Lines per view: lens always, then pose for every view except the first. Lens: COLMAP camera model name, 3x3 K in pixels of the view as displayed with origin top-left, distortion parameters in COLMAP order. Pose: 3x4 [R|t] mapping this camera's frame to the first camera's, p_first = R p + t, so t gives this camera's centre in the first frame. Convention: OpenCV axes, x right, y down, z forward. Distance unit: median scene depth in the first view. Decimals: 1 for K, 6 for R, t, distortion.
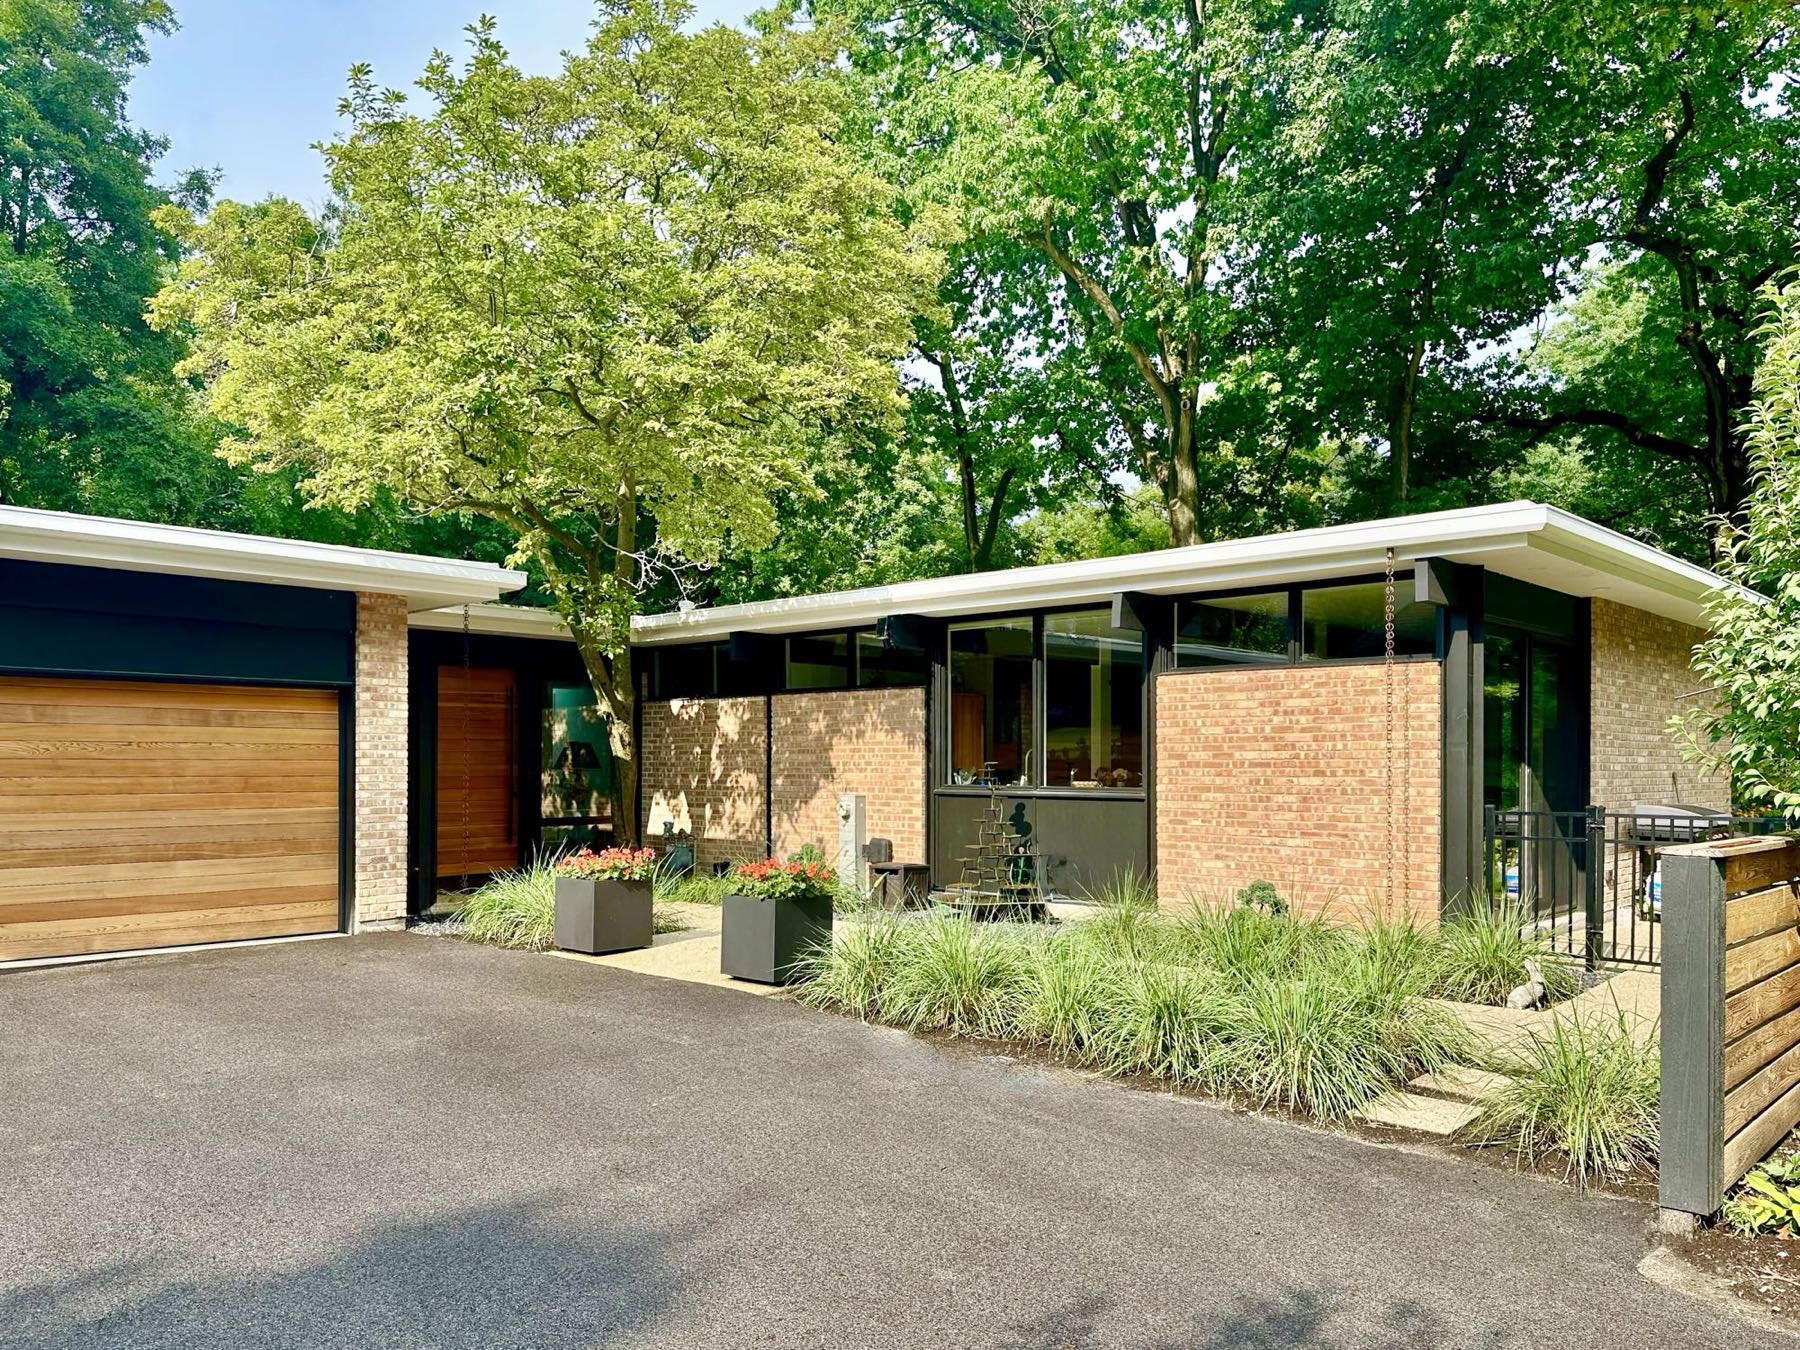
lens RADIAL K [[1263.5, 0, 900.0], [0, 1263.5, 675.0], [0, 0, 1]] dist [0.085431, 0.000054]
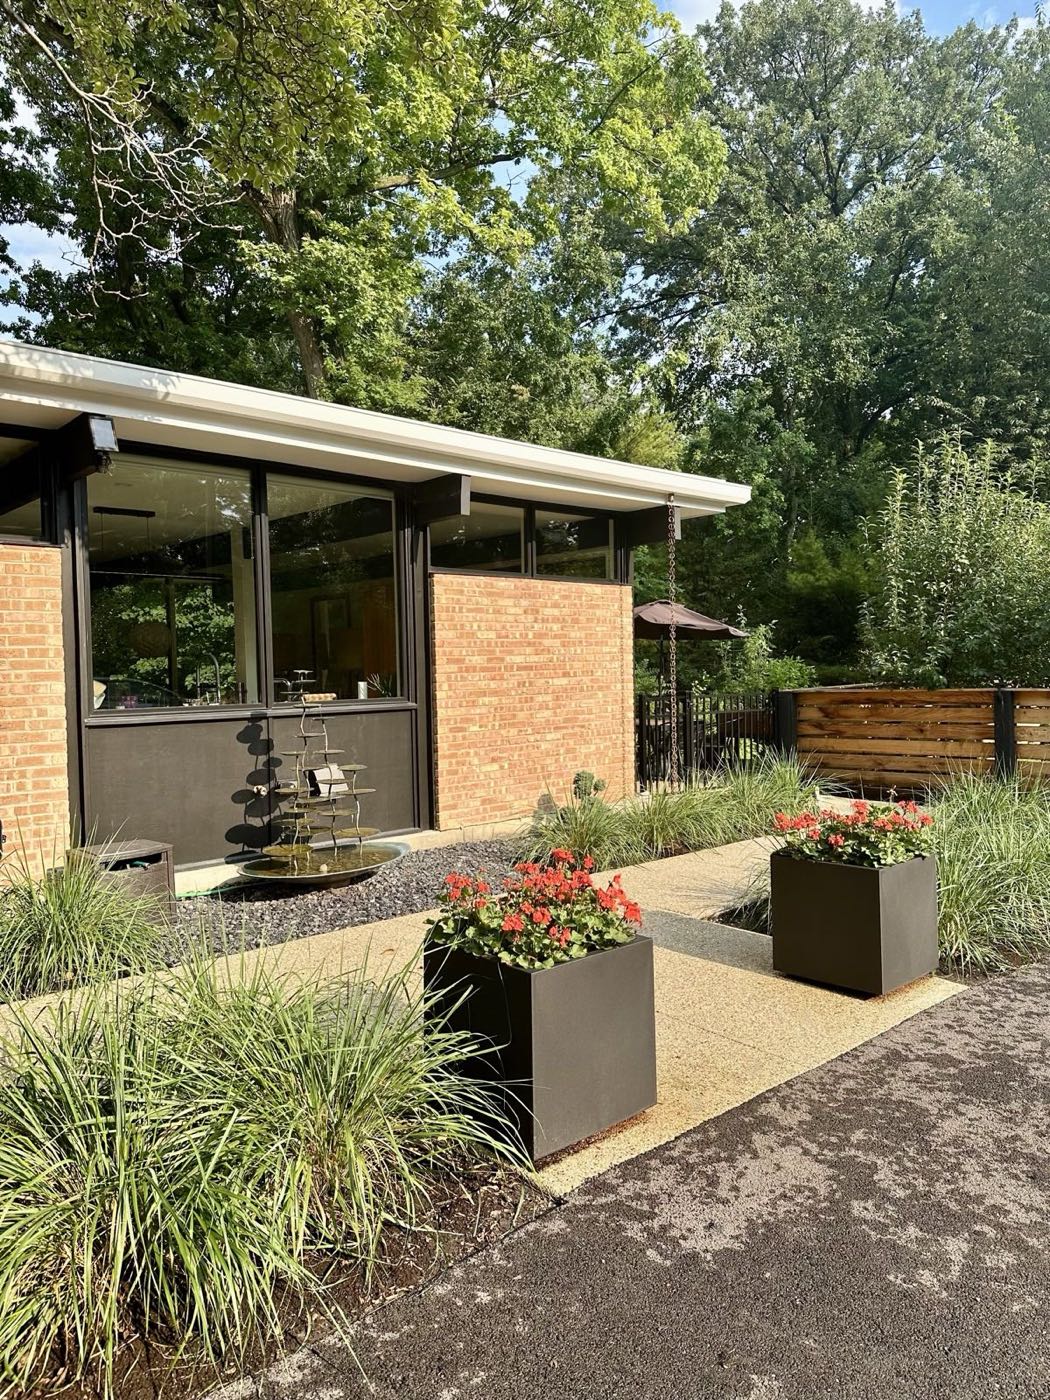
lens RADIAL K [[982.7, 0, 525.0], [0, 982.7, 700.0], [0, 0, 1]] dist [0.085431, 0.000054]
pose [[0.050837, -0.029484, 0.998272, -0.539515], [-0.048744, 0.998300, 0.031967, 0.070887], [-0.997517, -0.050284, 0.049313, 0.958624]]
